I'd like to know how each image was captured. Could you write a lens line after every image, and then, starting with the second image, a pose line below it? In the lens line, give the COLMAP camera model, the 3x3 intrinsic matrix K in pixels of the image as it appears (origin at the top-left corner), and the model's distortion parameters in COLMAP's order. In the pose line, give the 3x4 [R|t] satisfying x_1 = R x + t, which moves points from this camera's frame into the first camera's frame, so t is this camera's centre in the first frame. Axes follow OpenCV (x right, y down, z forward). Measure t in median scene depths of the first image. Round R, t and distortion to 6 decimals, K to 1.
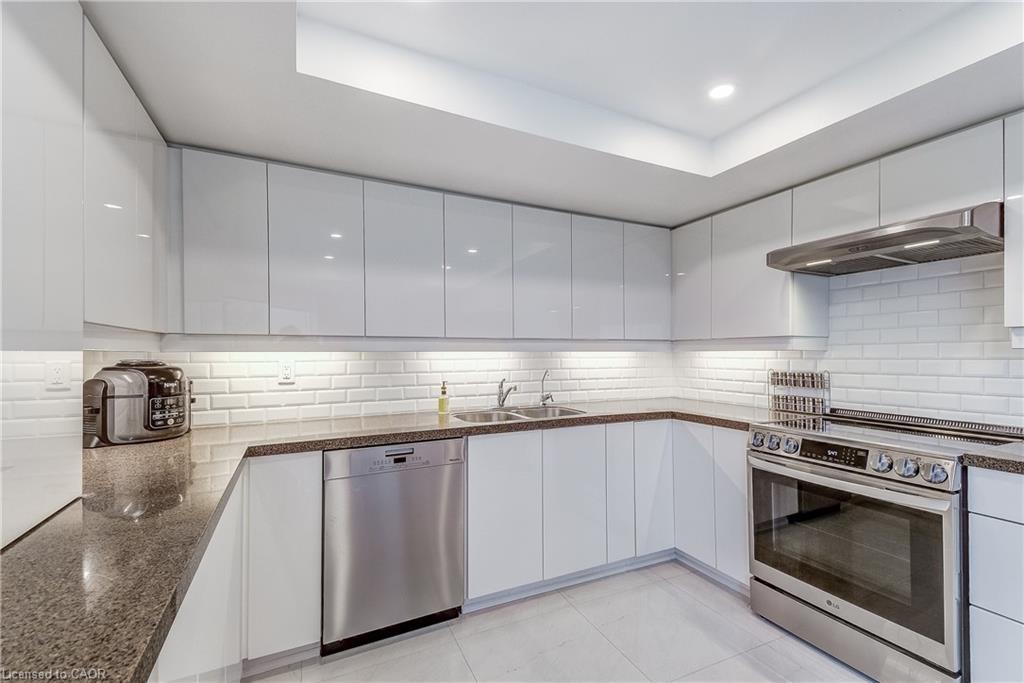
lens RADIAL K [[445.3, 0, 523.6], [0, 445.3, 350.3], [0, 0, 1]] dist [0.049849, -0.025352]
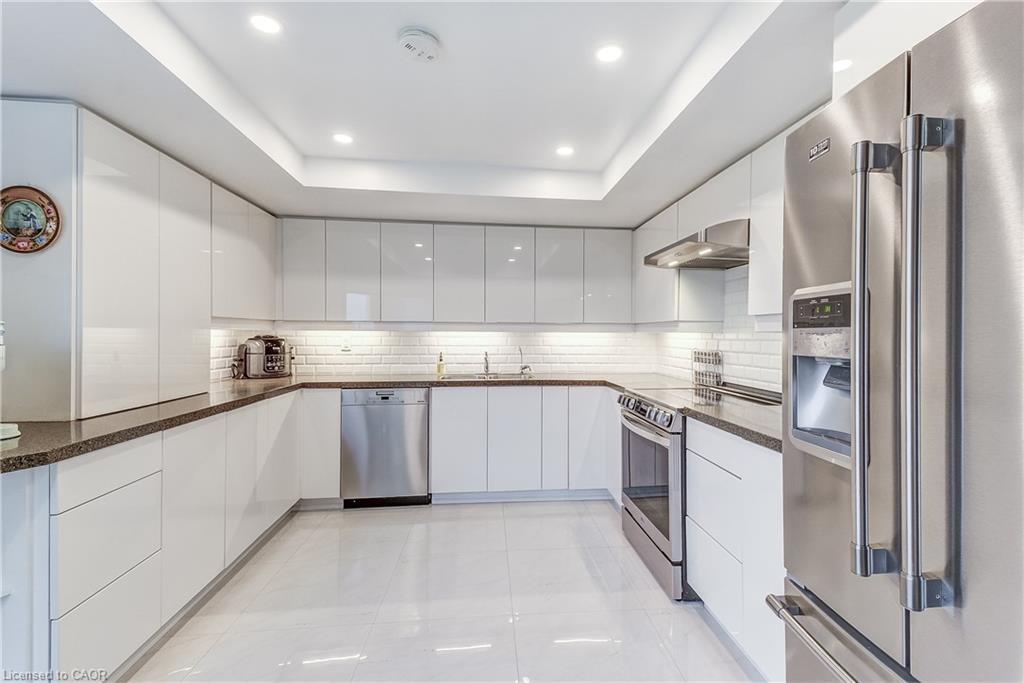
lens RADIAL K [[452.6, 0, 523.4], [0, 452.6, 336.1], [0, 0, 1]] dist [0.029542, -0.000038]
pose [[0.938327, 0.011134, -0.345570, 0.672110], [-0.007152, 0.999893, 0.012794, -0.003575], [0.345675, -0.009533, 0.938306, -0.326921]]
